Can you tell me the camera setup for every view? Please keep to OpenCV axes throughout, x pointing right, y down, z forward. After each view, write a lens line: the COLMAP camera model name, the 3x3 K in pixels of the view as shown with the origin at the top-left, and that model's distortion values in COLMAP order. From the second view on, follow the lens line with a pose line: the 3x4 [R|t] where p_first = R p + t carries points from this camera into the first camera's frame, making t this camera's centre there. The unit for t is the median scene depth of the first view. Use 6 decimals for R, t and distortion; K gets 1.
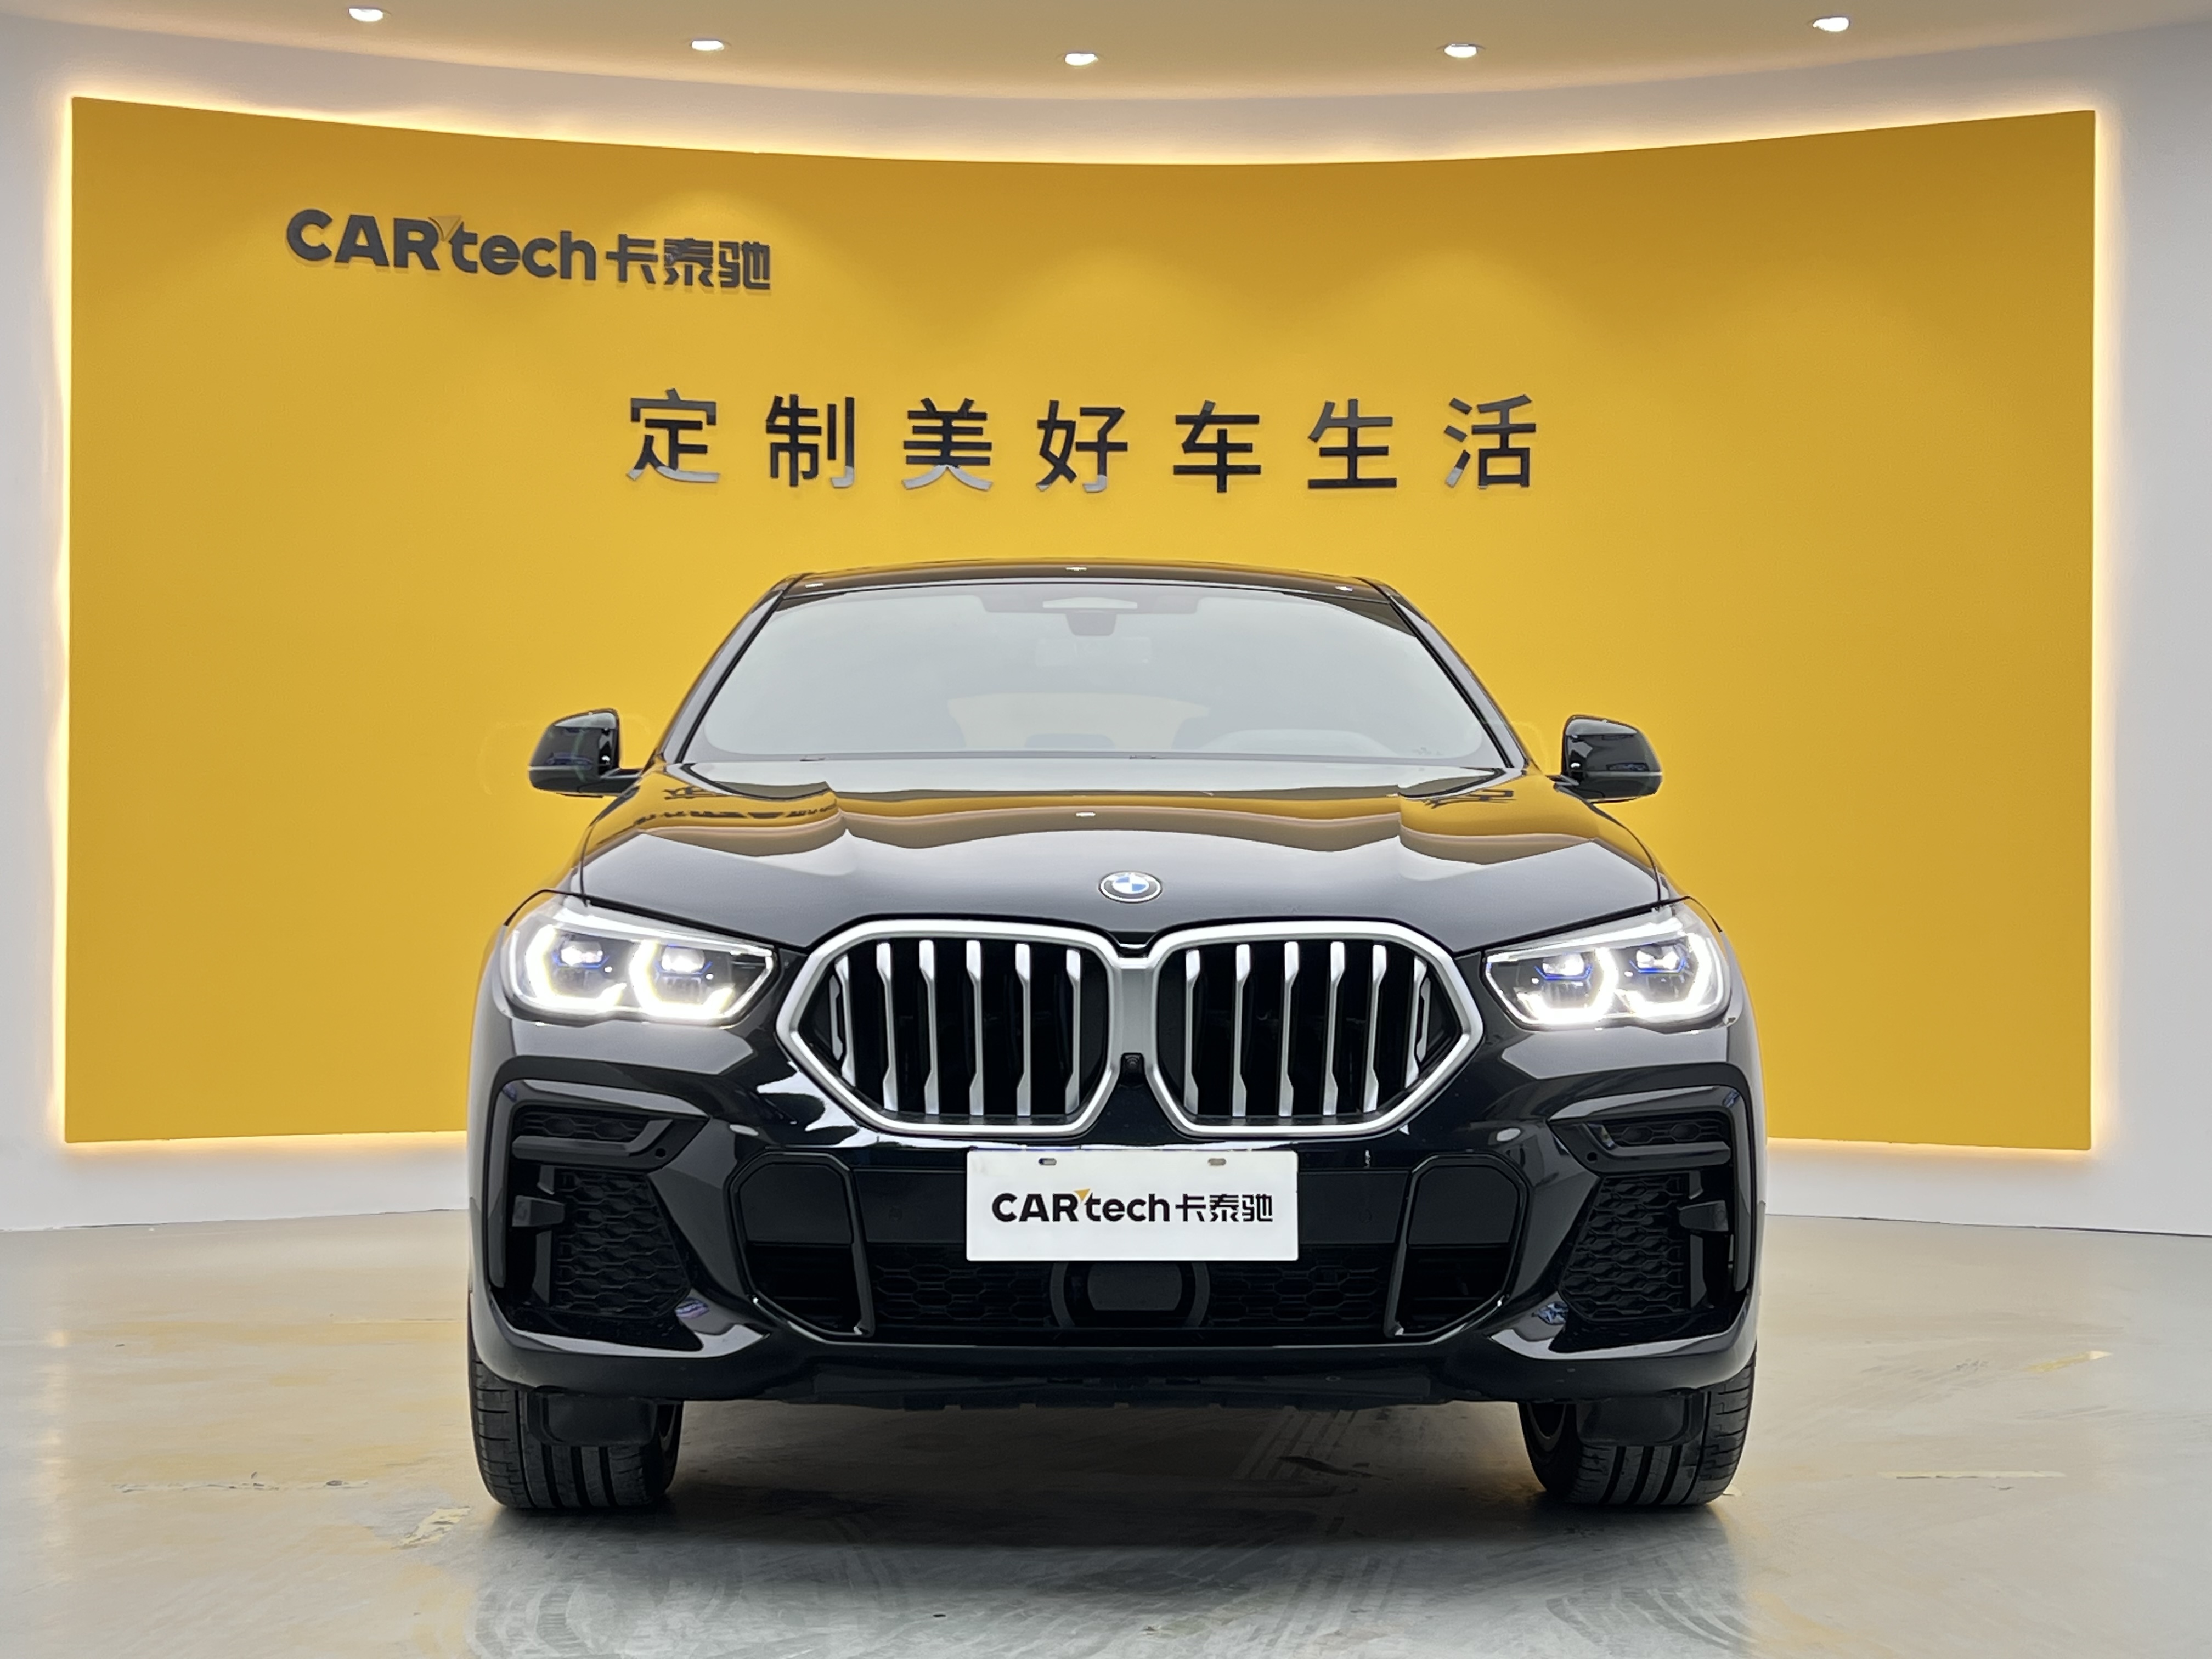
lens RADIAL K [[3252.4, 0, 1099.2], [0, 3252.4, 839.1], [0, 0, 1]] dist [0.246944, -0.862269]
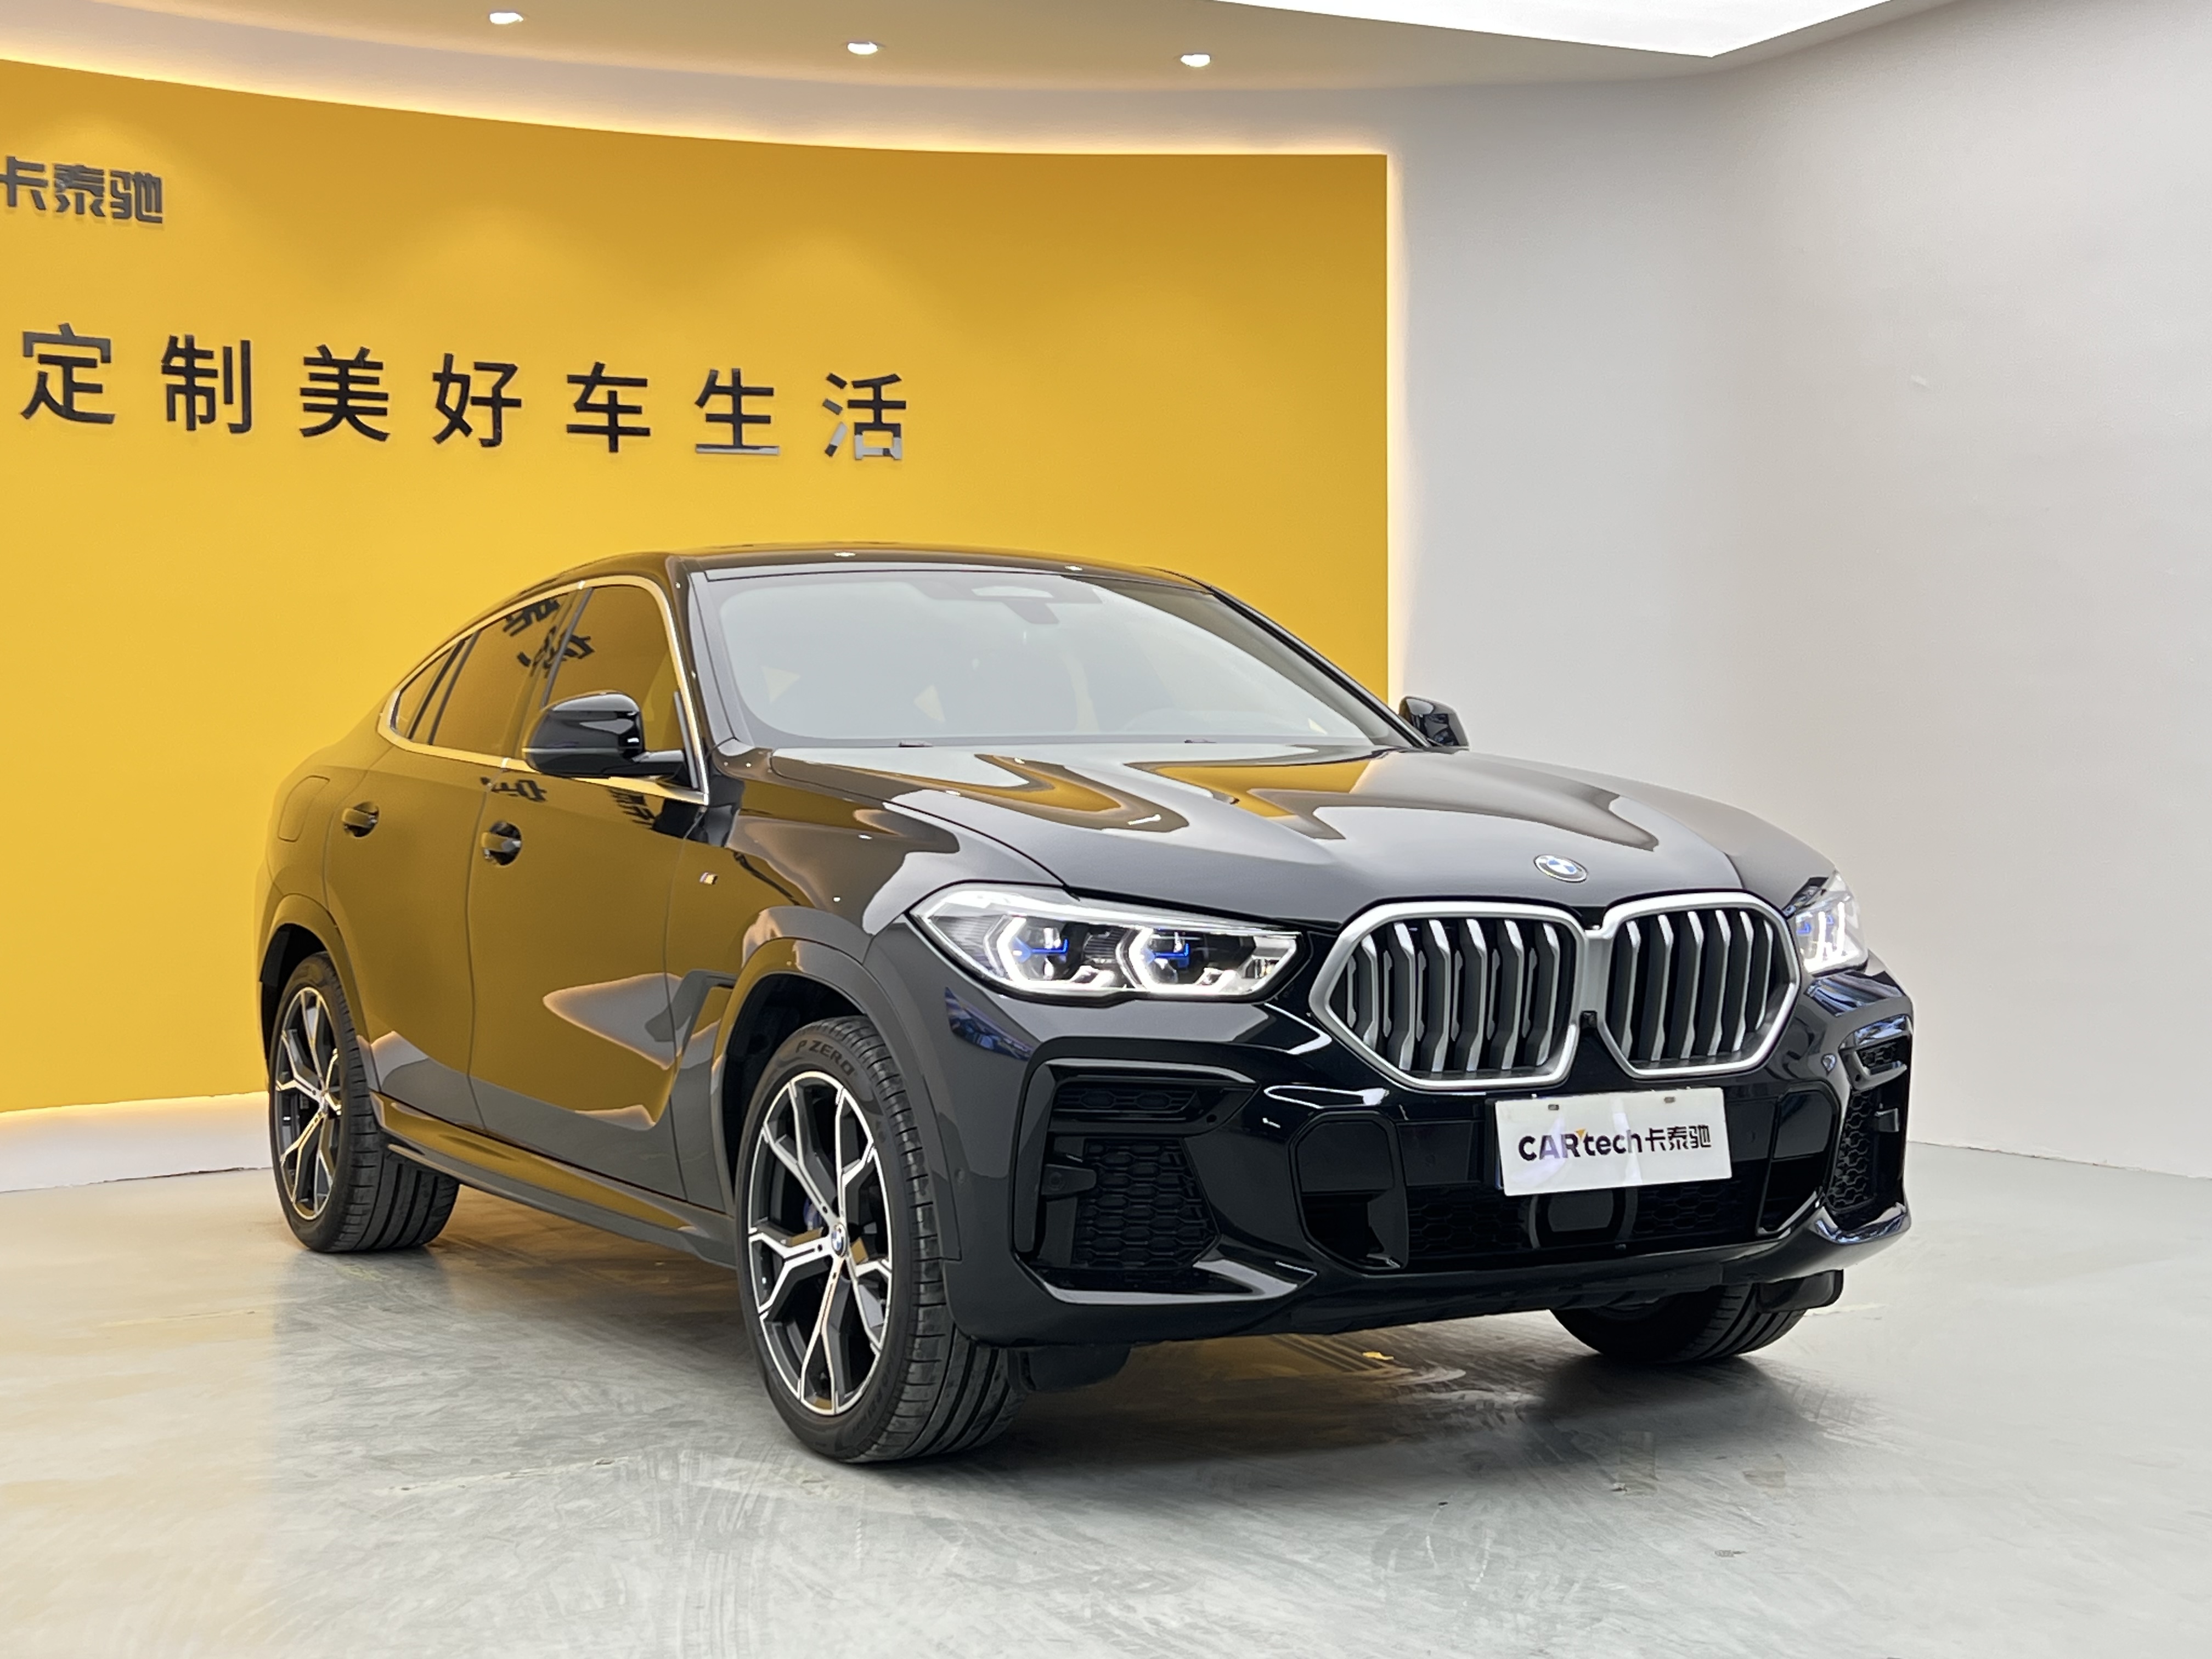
lens RADIAL K [[3252.4, 0, 1099.2], [0, 3252.4, 839.1], [0, 0, 1]] dist [0.246944, -0.862269]
pose [[0.886950, -0.023275, 0.461279, -0.307957], [0.010662, 0.999495, 0.029931, -0.014795], [-0.461743, -0.021629, 0.886750, 0.018425]]
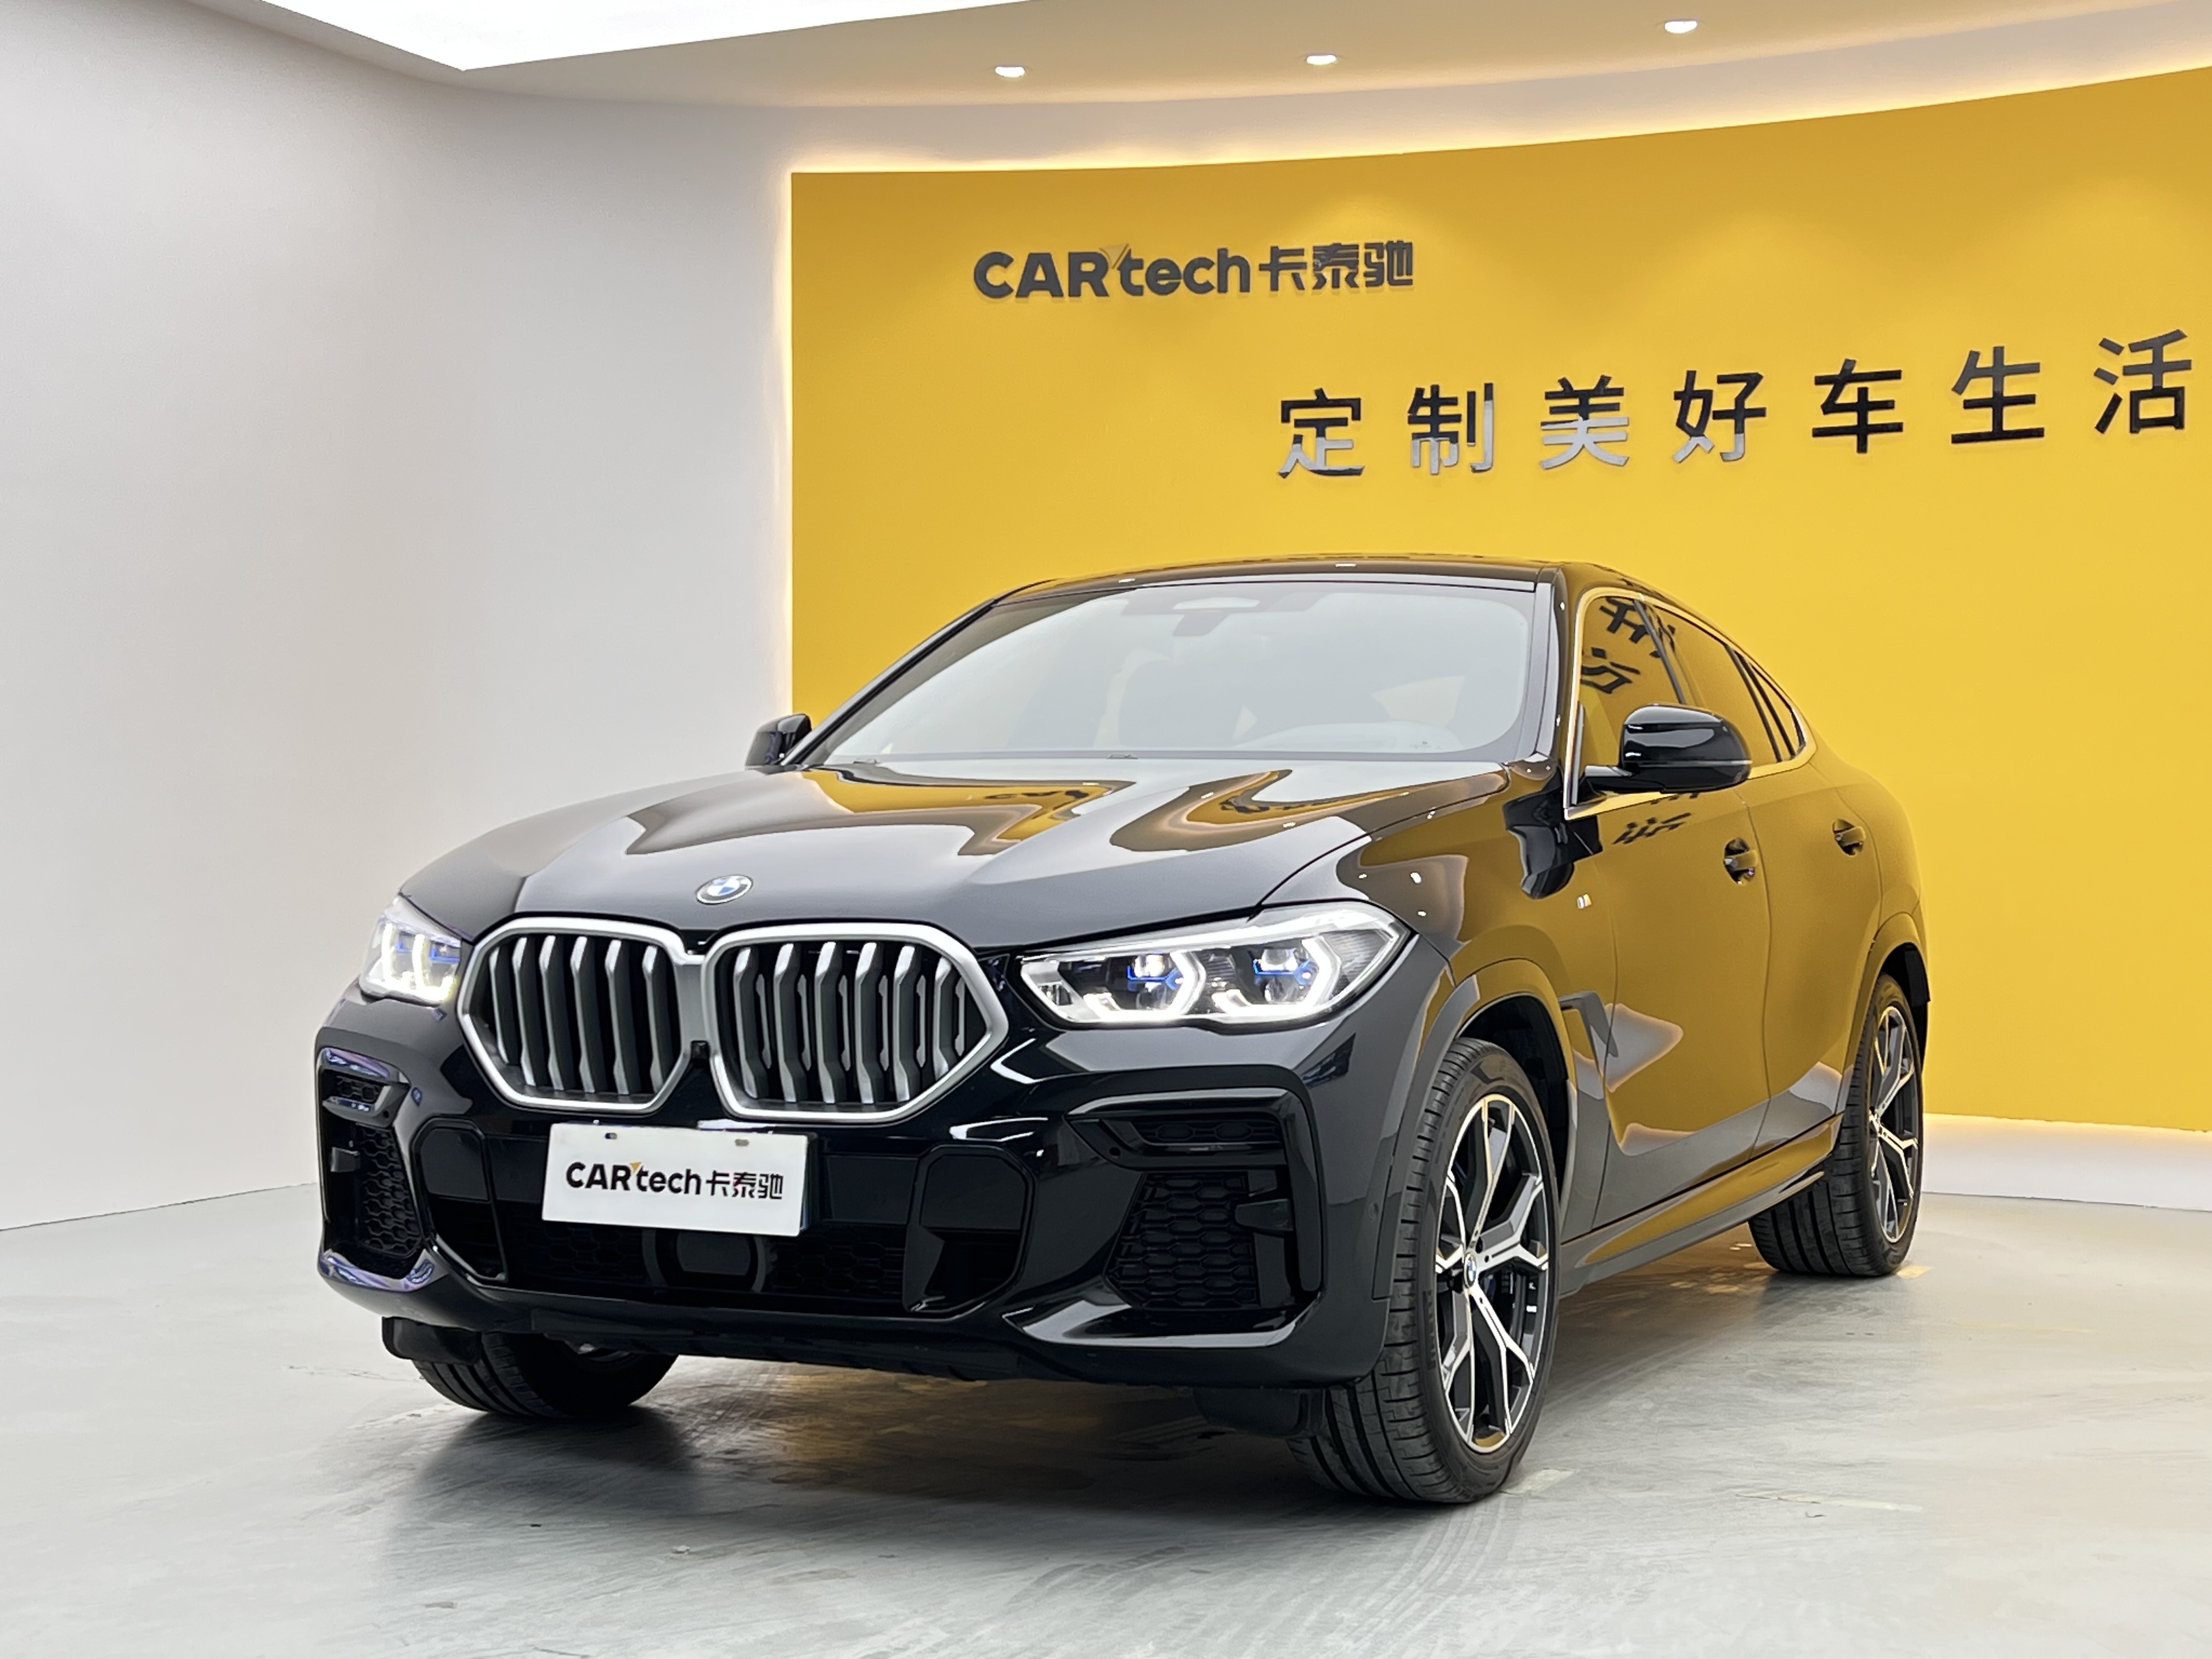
lens RADIAL K [[3252.4, 0, 1099.2], [0, 3252.4, 839.1], [0, 0, 1]] dist [0.246944, -0.862269]
pose [[0.888070, -0.001211, -0.459706, 0.287838], [0.008096, 0.999883, 0.013007, -0.007283], [0.459636, -0.015273, 0.887976, 0.035135]]
